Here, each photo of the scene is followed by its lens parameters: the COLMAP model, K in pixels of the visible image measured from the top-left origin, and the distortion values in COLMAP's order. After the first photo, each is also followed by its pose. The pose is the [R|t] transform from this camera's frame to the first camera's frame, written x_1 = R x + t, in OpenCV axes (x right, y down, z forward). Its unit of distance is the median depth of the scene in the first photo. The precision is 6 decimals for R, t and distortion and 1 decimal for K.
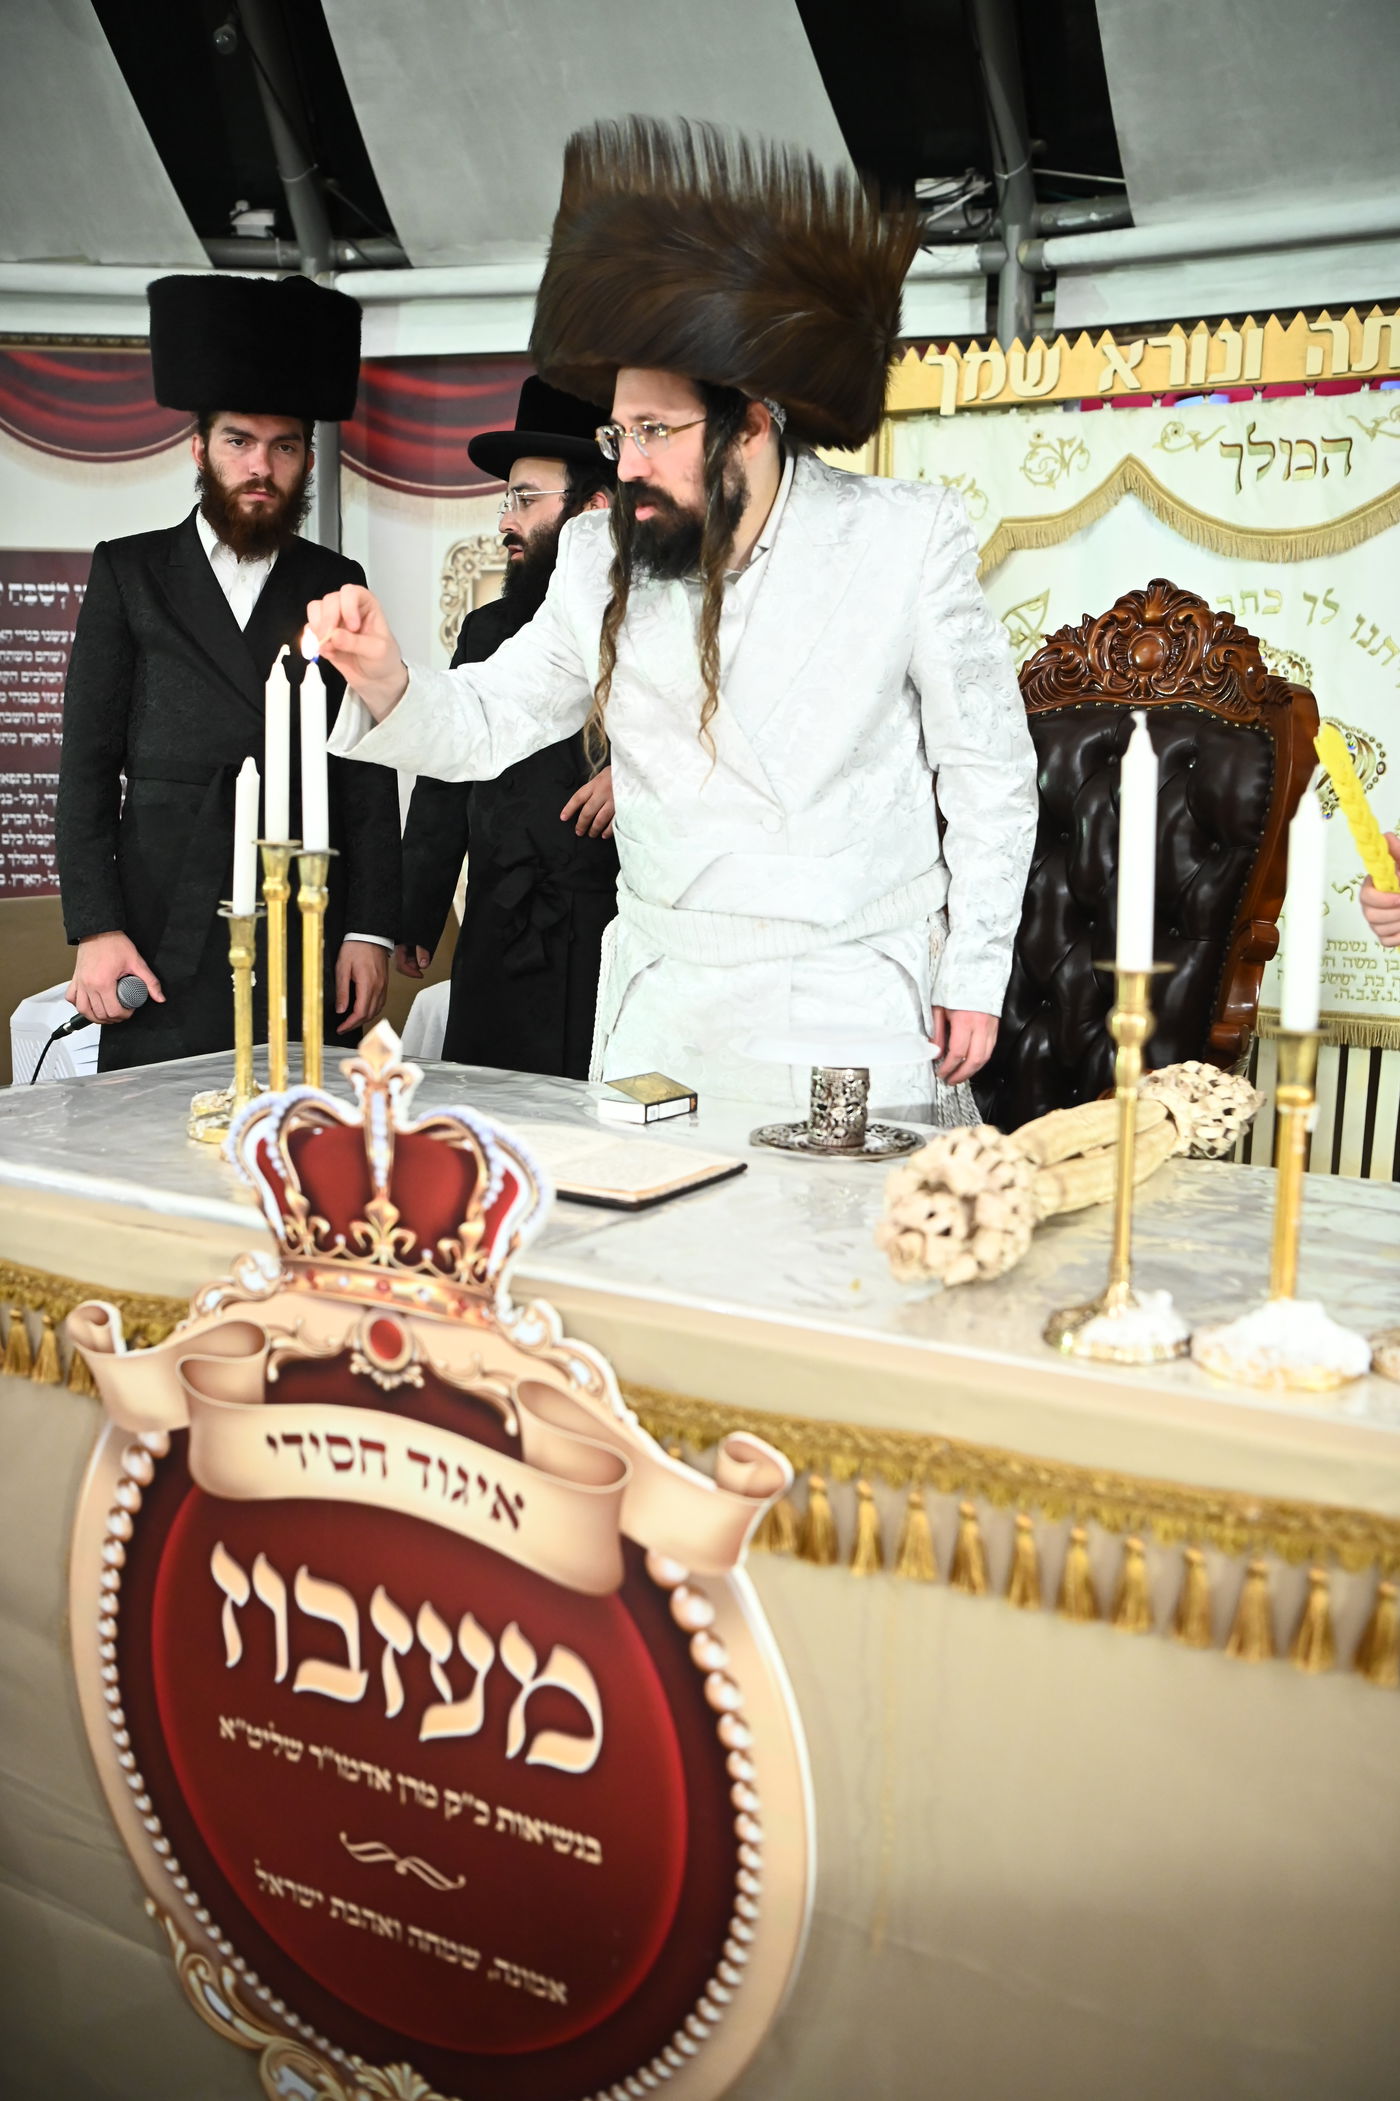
lens RADIAL K [[1923.8, 0, 711.3], [0, 1923.8, 1047.3], [0, 0, 1]] dist [0.004509, 0.000000]
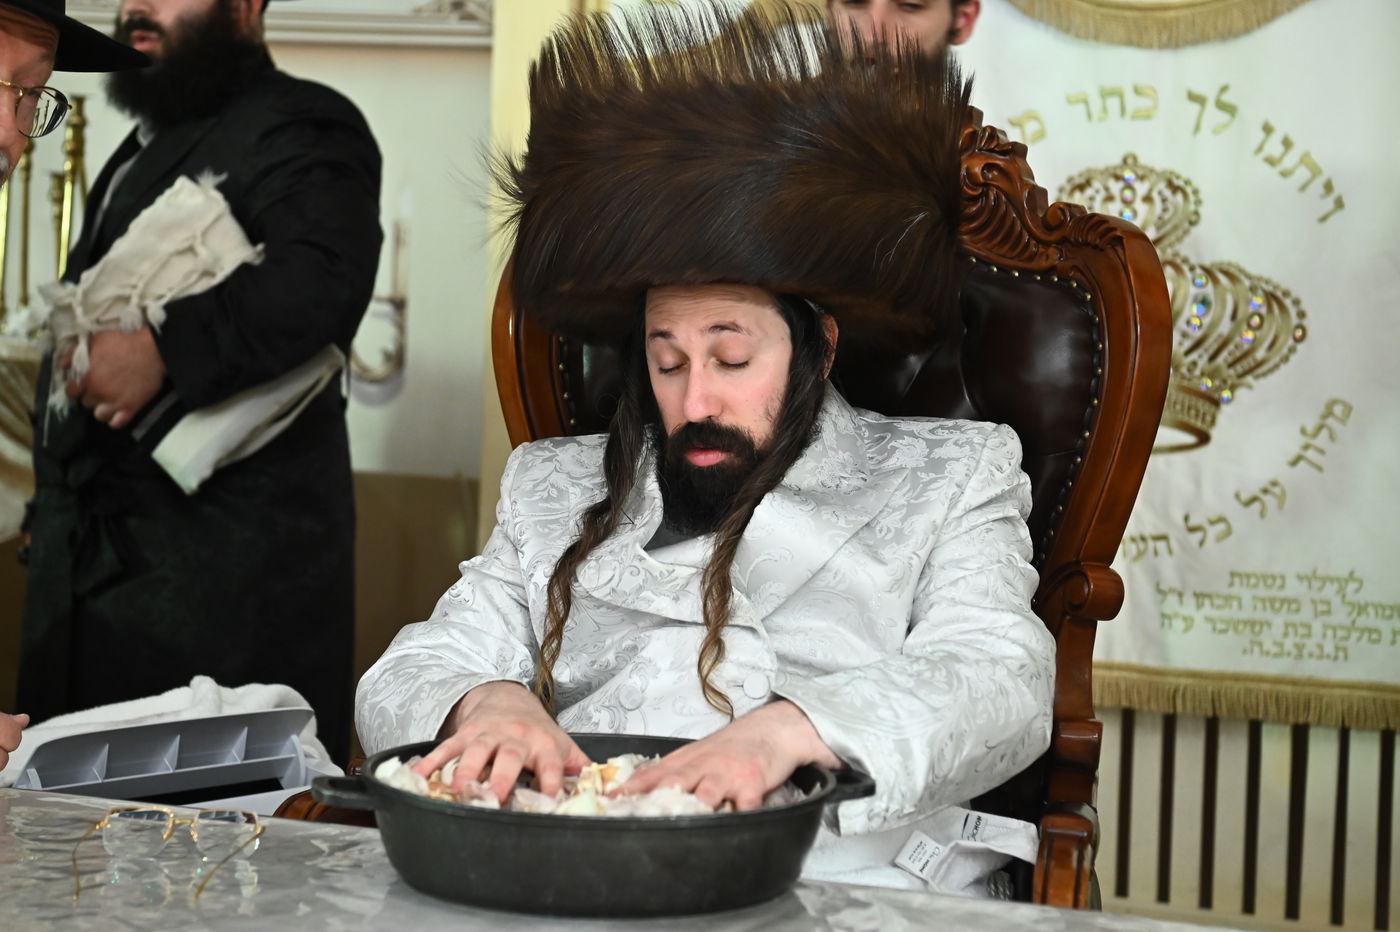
lens RADIAL K [[2616.1, 0, 696.7], [0, 2616.1, 462.4], [0, 0, 1]] dist [0.290069, 0.000000]
pose [[0.986649, 0.001625, 0.162853, -0.064676], [0.013173, 0.995878, -0.089745, -0.020148], [-0.162327, 0.090692, 0.982560, 0.121942]]
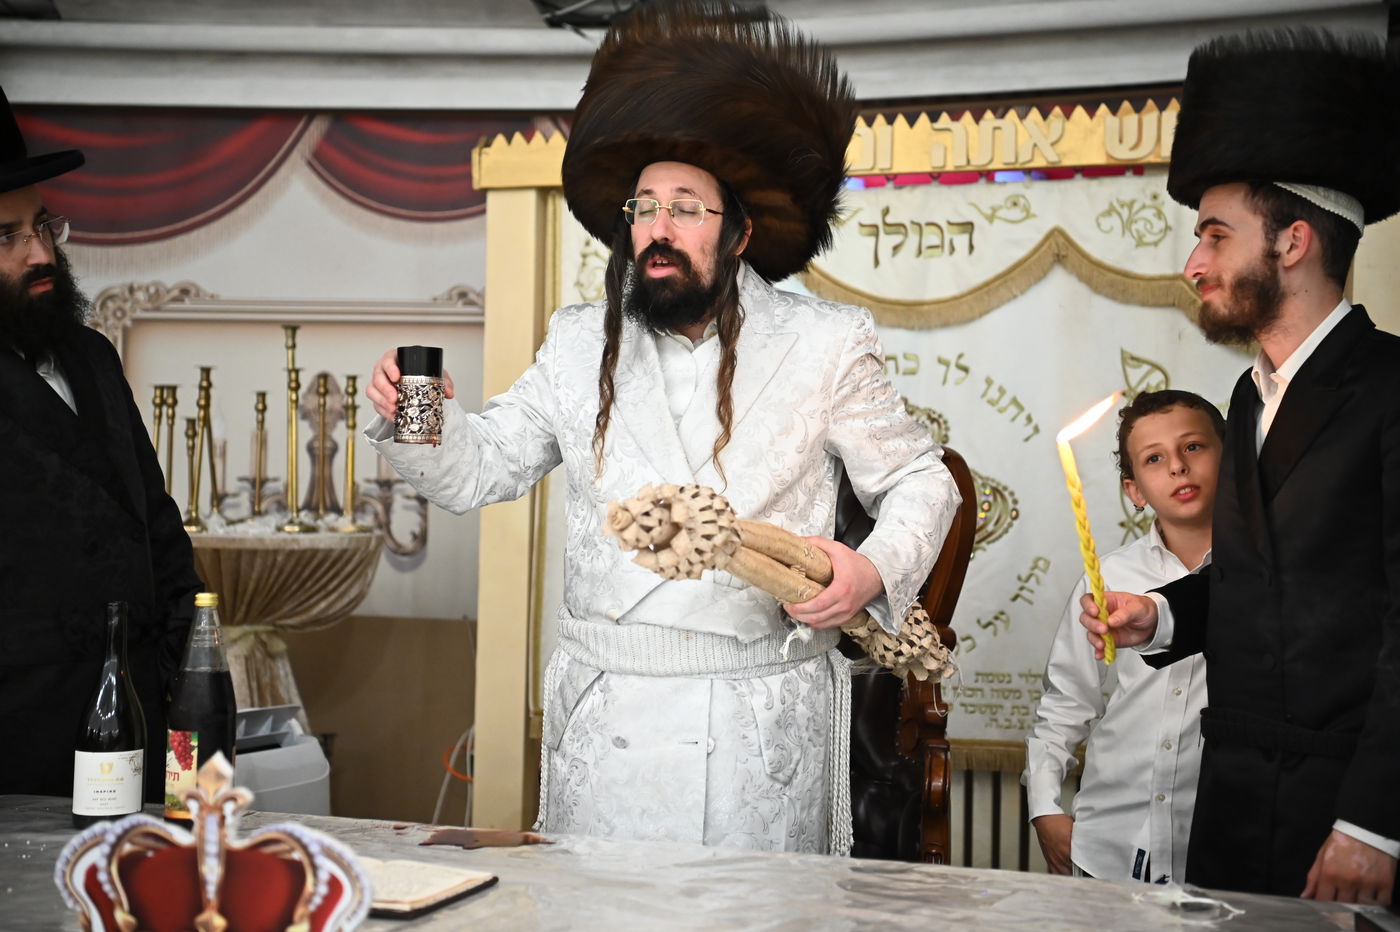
lens RADIAL K [[2054.4, 0, 699.5], [0, 2054.4, 464.2], [0, 0, 1]] dist [0.191967, 0.000000]
pose [[0.983484, -0.002364, 0.180979, -0.075176], [0.031824, 0.986595, -0.160055, 0.017307], [-0.178175, 0.163171, 0.970376, -0.207051]]
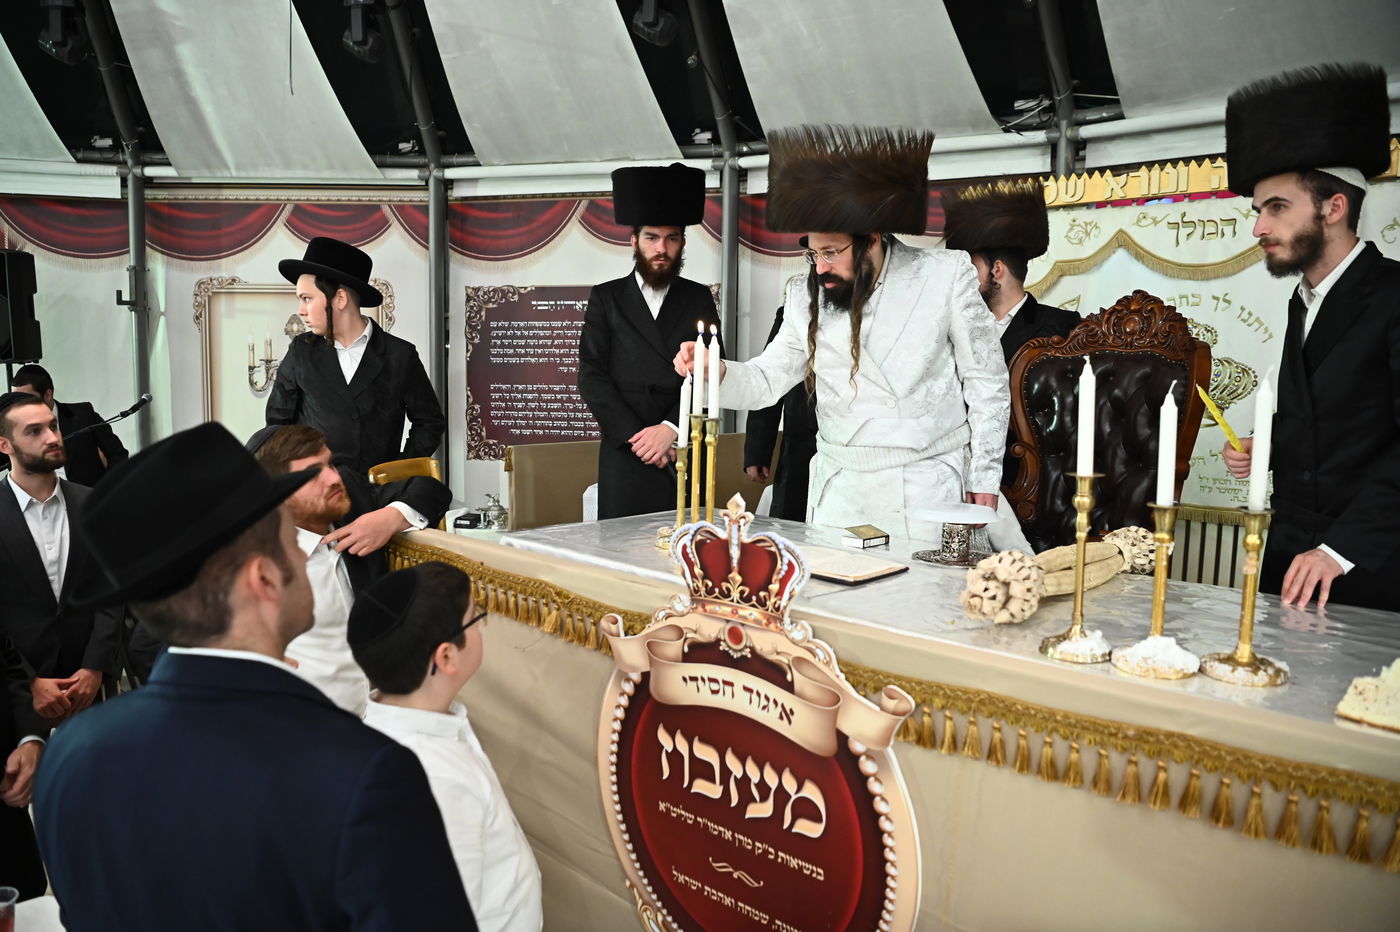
lens RADIAL K [[949.6, 0, 695.6], [0, 949.6, 462.1], [0, 0, 1]] dist [-0.080497, 0.019276]
pose [[0.972807, 0.017031, -0.230991, 0.025523], [-0.031026, 0.997887, -0.057090, 0.010227], [0.229530, 0.062705, 0.971280, -0.063241]]
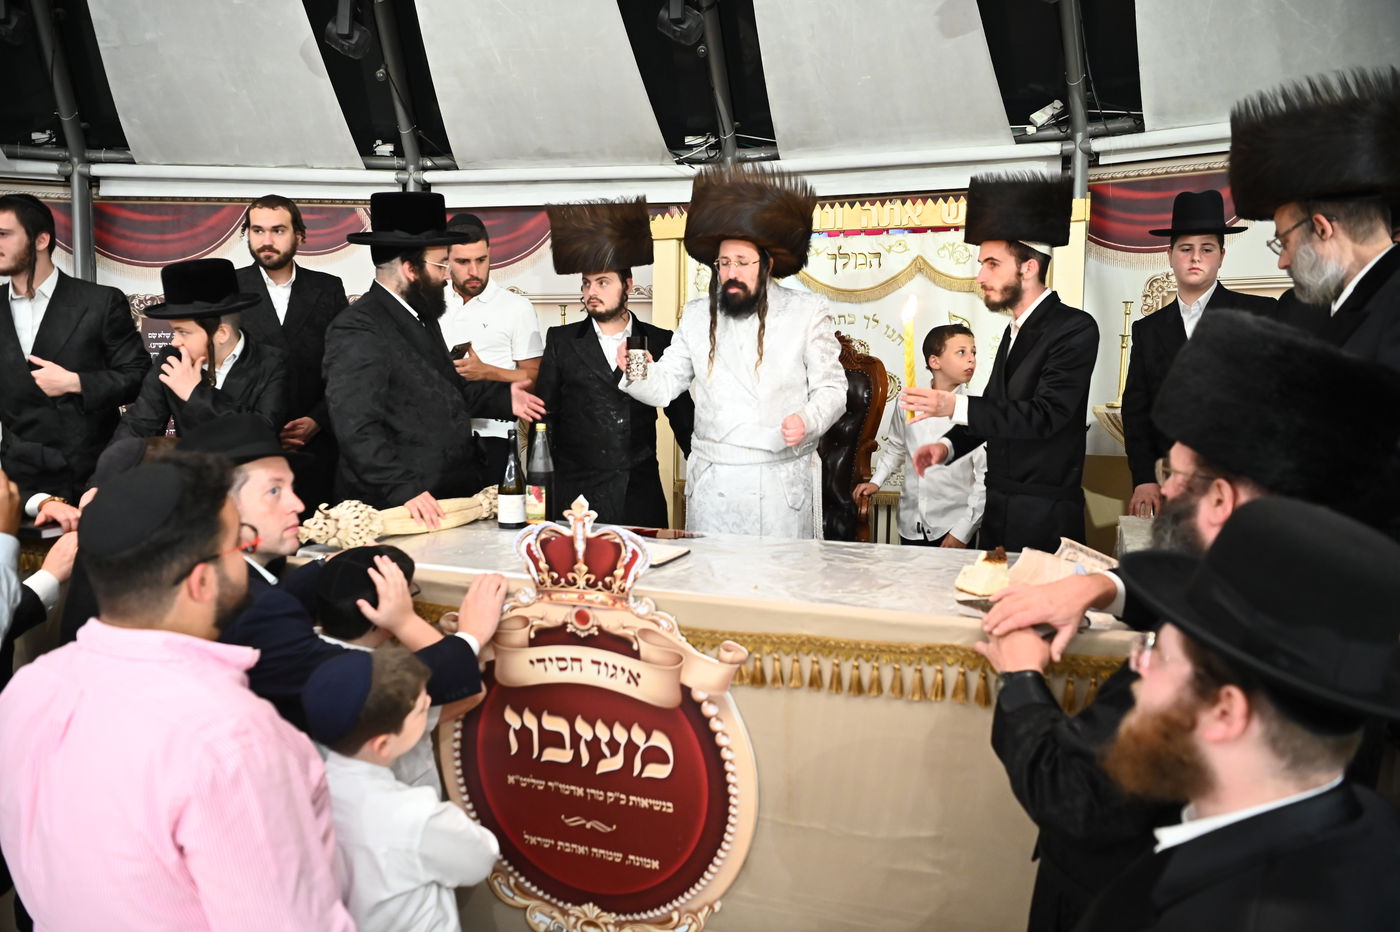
lens RADIAL K [[949.6, 0, 697.2], [0, 949.6, 462.6], [0, 0, 1]] dist [-0.080497, 0.019276]
pose [[0.988697, -0.027089, 0.147458, -0.136818], [0.036550, 0.997417, -0.061836, 0.018817], [-0.145402, 0.066527, 0.987133, -0.208698]]
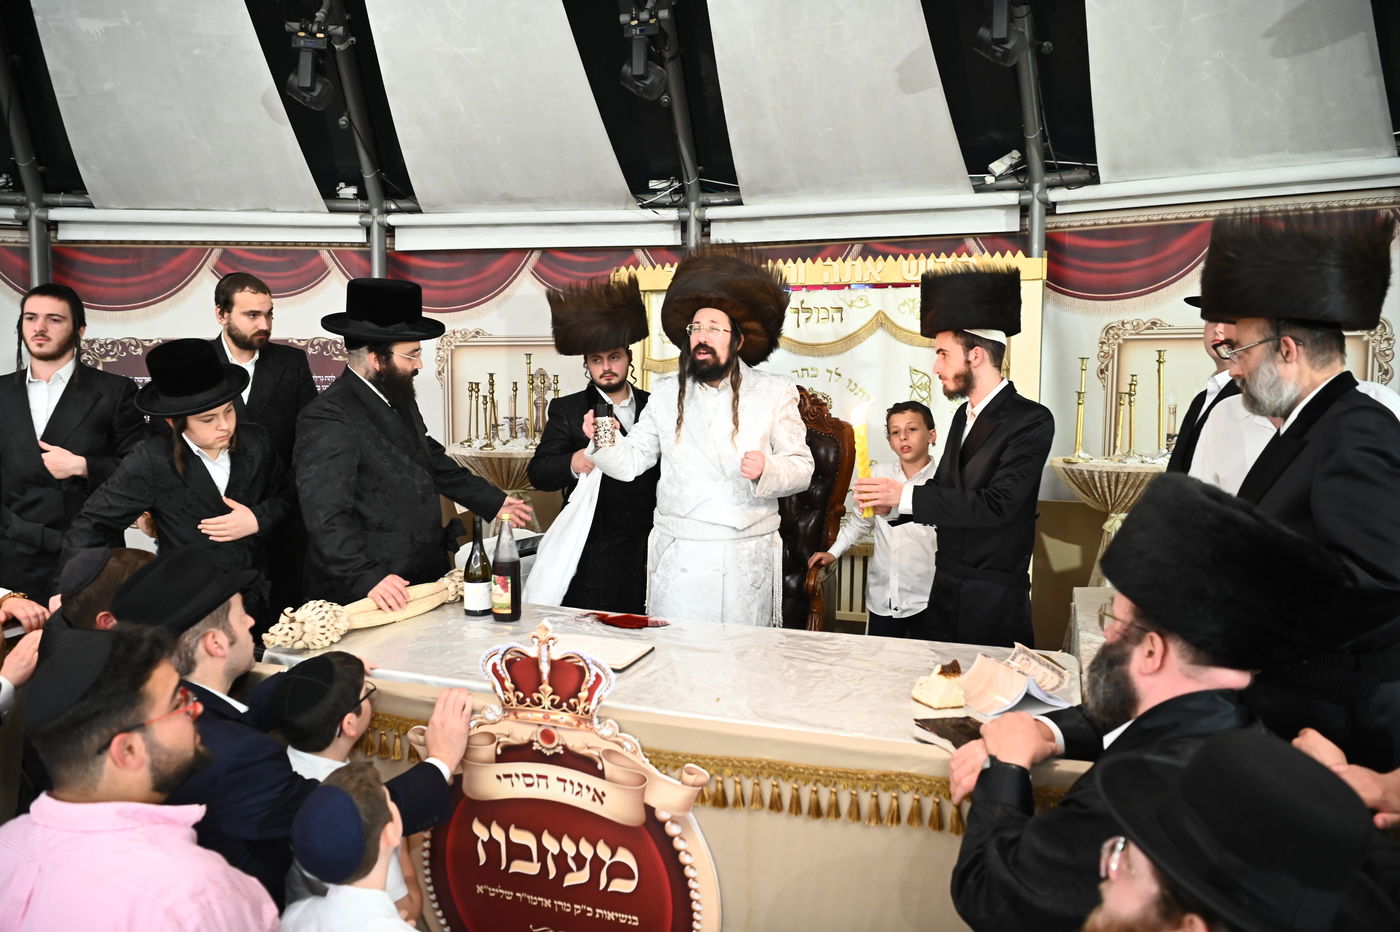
lens RADIAL K [[949.6, 0, 696.7], [0, 949.6, 460.4], [0, 0, 1]] dist [-0.080497, 0.019276]
pose [[0.983020, -0.032952, 0.180517, -0.130297], [0.045851, 0.996648, -0.067756, -0.090556], [-0.177679, 0.074882, 0.981235, -0.235839]]
